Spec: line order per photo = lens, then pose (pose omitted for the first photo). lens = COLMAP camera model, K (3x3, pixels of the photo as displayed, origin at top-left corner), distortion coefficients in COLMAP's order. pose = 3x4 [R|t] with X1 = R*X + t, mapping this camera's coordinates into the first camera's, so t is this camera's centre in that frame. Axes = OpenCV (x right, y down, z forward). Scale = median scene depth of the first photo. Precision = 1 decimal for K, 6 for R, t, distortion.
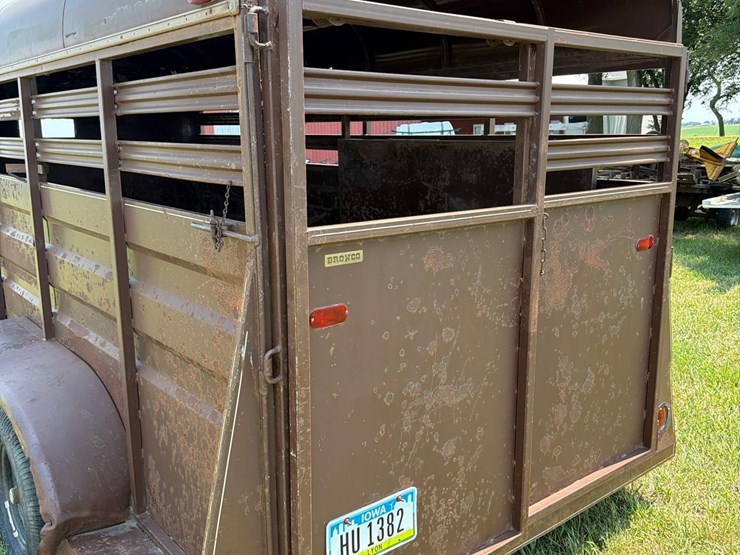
lens RADIAL K [[691.9, 0, 376.7], [0, 691.9, 272.7], [0, 0, 1]] dist [0.048012, 0.000000]
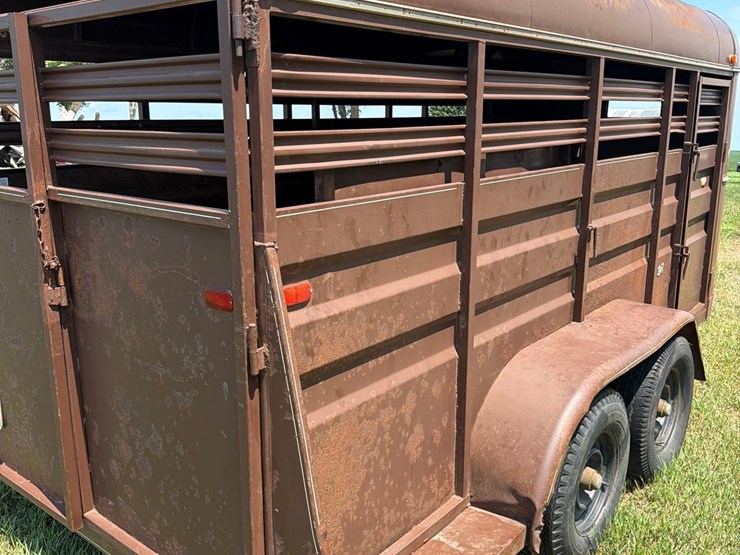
lens RADIAL K [[691.9, 0, 364.5], [0, 691.9, 271.9], [0, 0, 1]] dist [0.048012, 0.000000]
pose [[0.177114, 0.227045, -0.957644, 1.319853], [-0.193251, 0.962108, 0.192362, -0.279757], [0.965031, 0.150995, 0.214280, 1.290707]]
